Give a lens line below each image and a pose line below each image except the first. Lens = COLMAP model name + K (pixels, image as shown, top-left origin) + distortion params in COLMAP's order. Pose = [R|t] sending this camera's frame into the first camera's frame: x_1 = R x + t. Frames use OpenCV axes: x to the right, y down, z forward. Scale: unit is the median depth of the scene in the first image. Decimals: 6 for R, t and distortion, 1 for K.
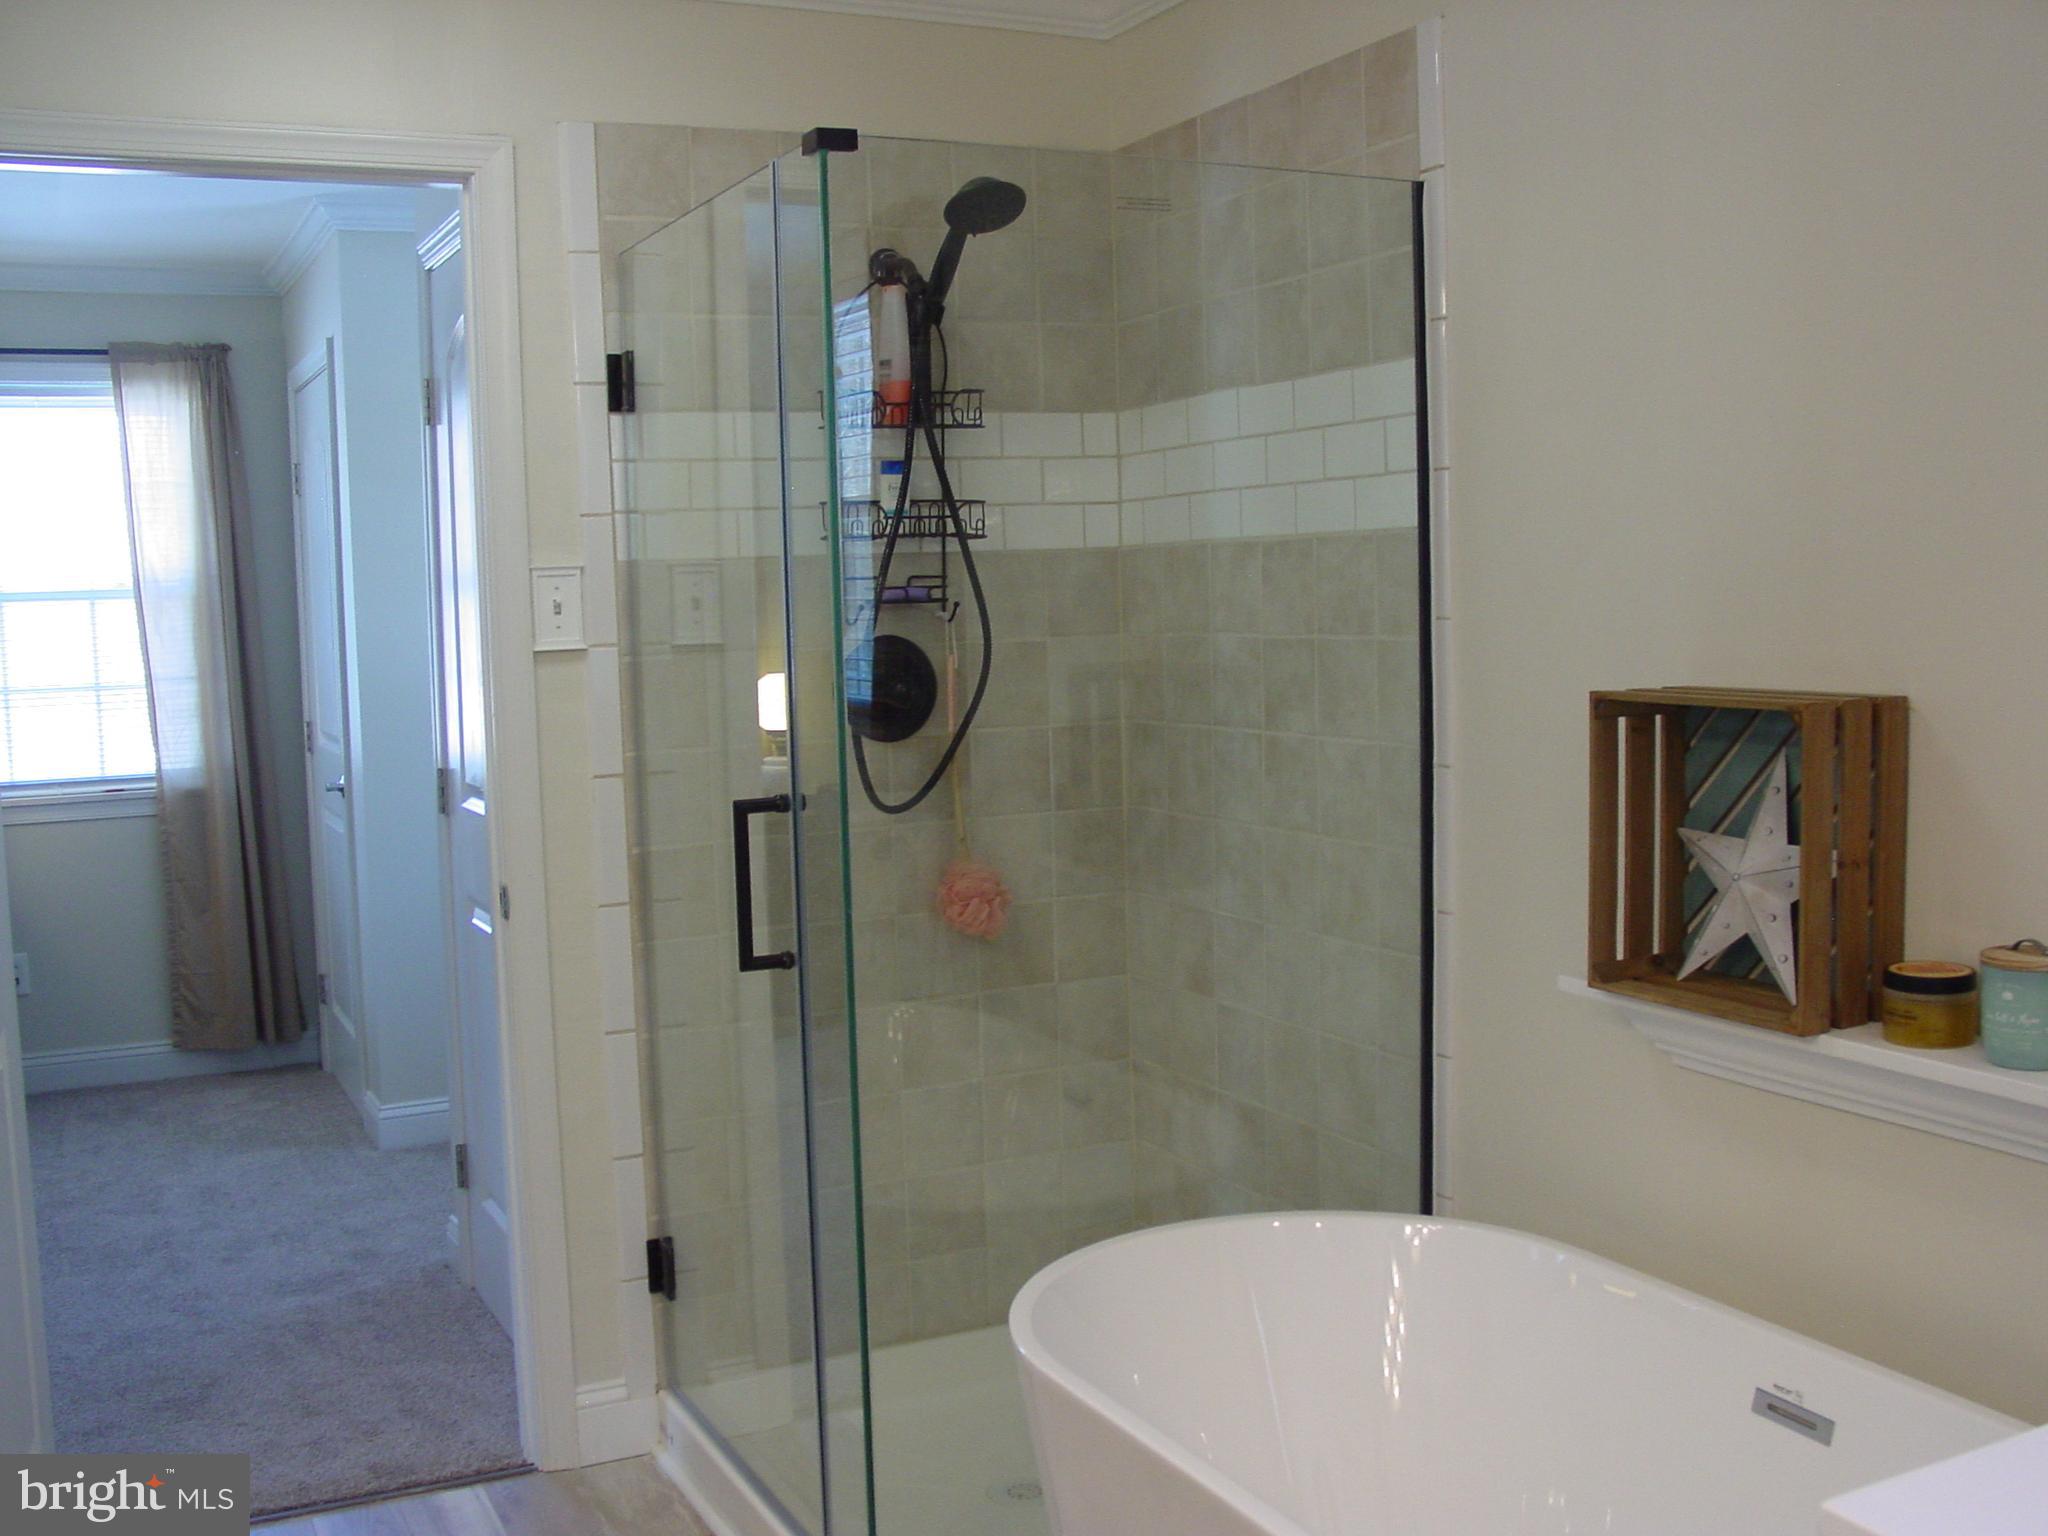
lens RADIAL K [[2022.4, 0, 1056.3], [0, 2022.4, 765.2], [0, 0, 1]] dist [-0.195034, 0.240401]
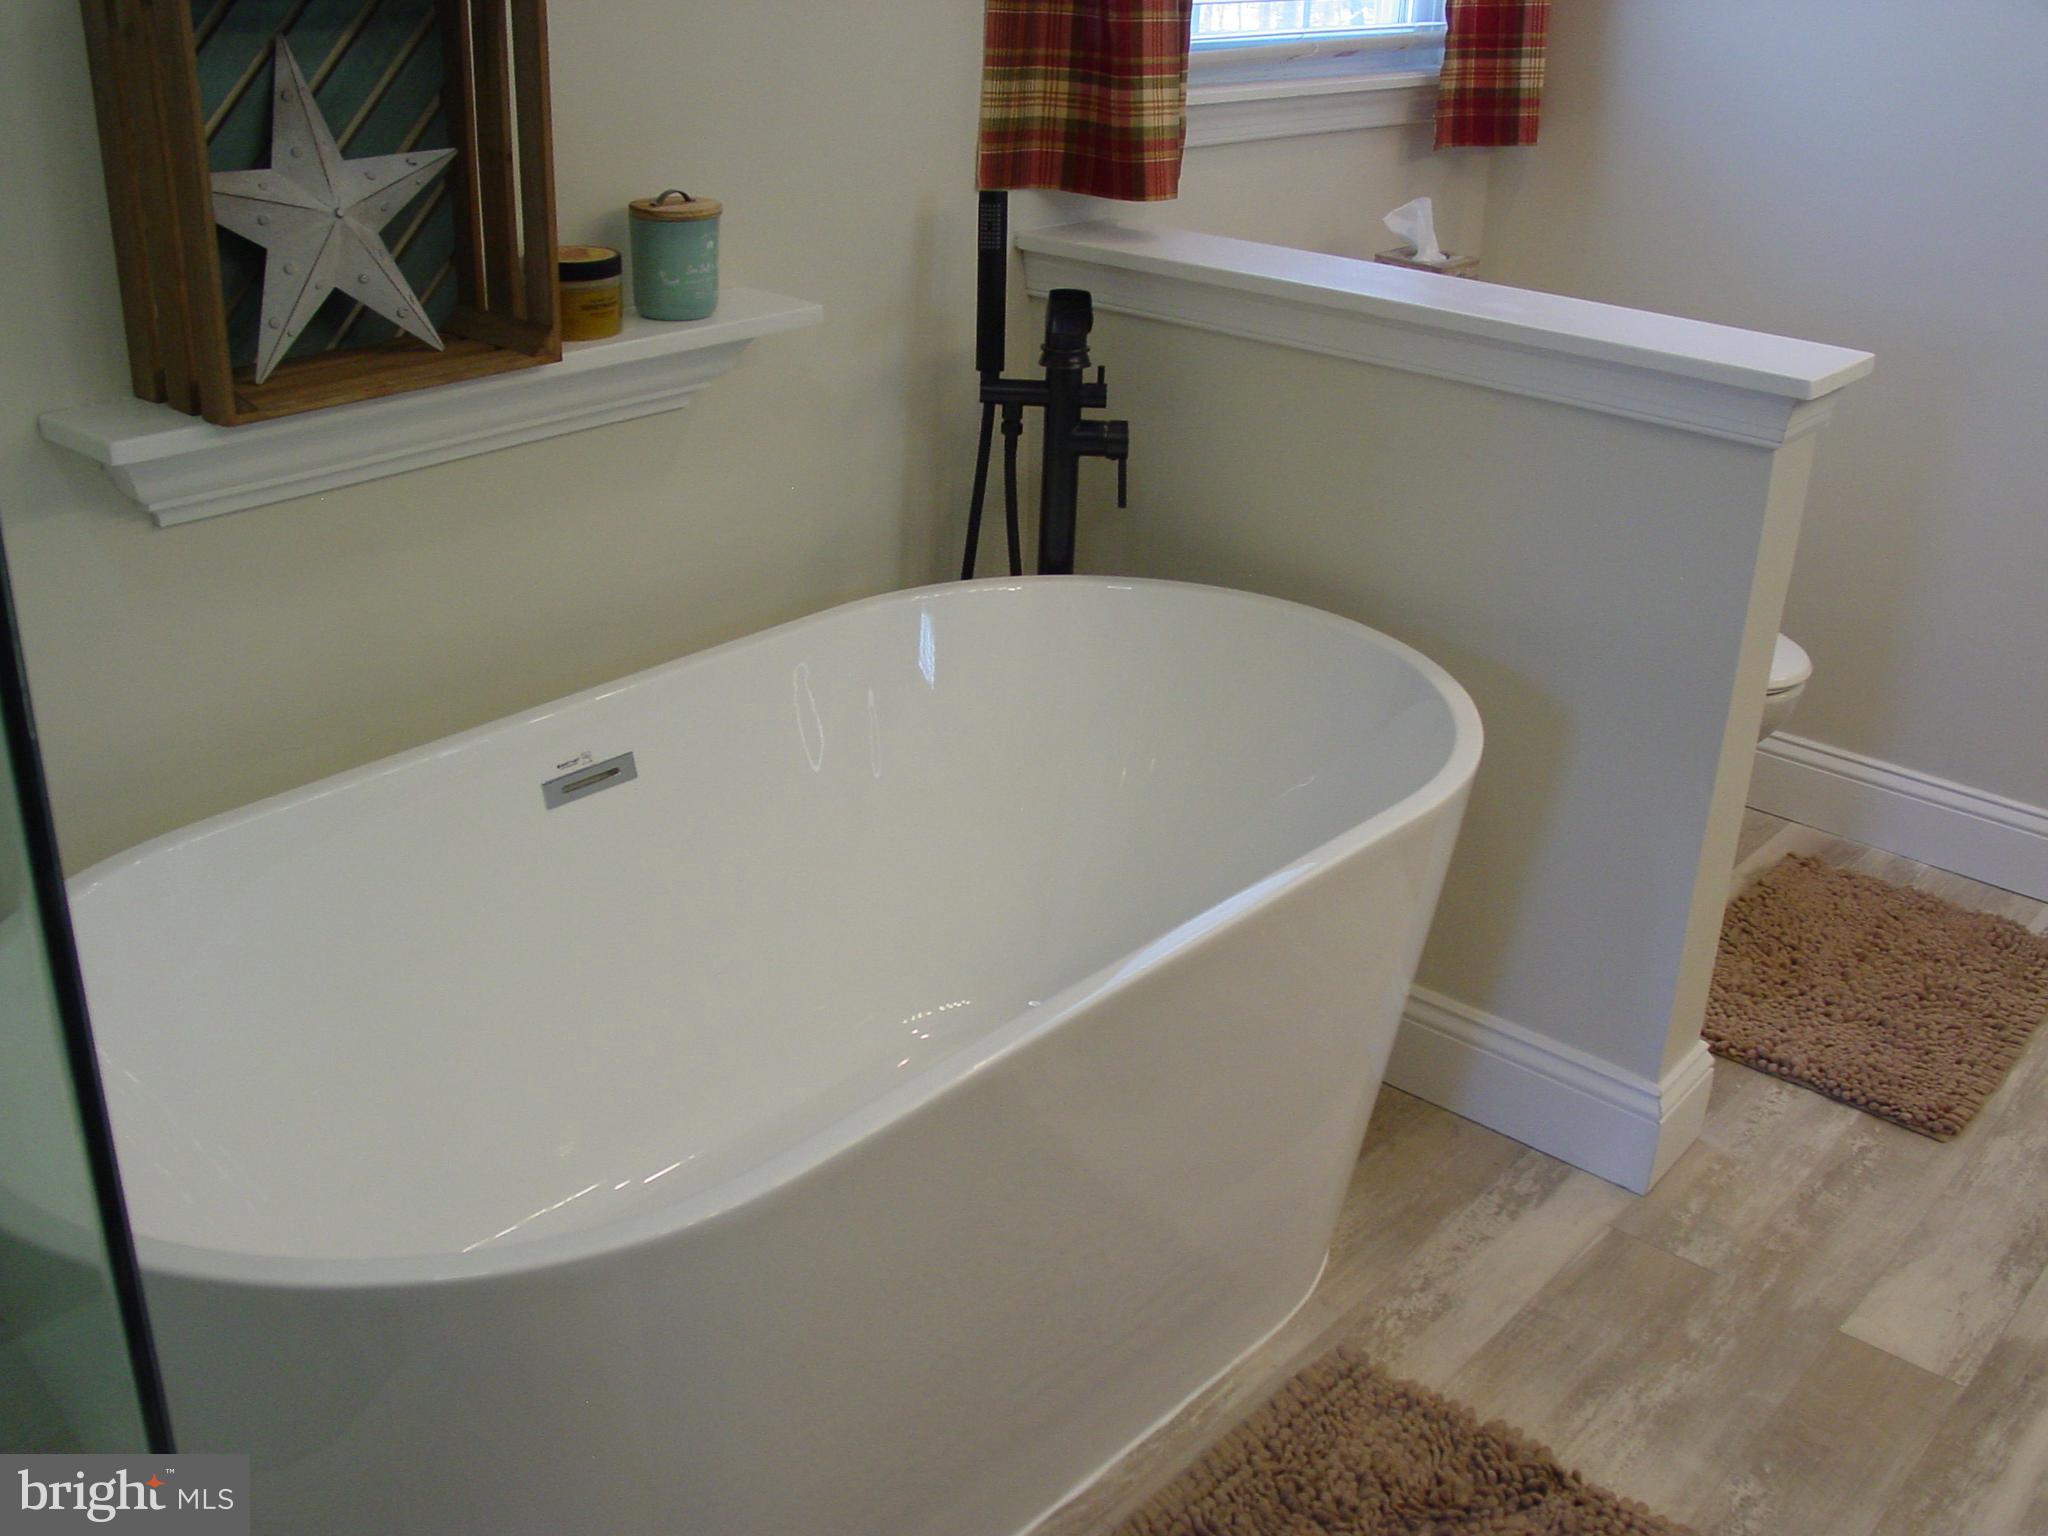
lens RADIAL K [[2022.4, 0, 1056.3], [0, 2022.4, 765.2], [0, 0, 1]] dist [-0.195034, 0.240401]
pose [[-0.392562, -0.364480, 0.844422, -0.478849], [0.052213, 0.907812, 0.416114, -0.048875], [-0.918242, 0.207440, -0.337342, 1.077362]]
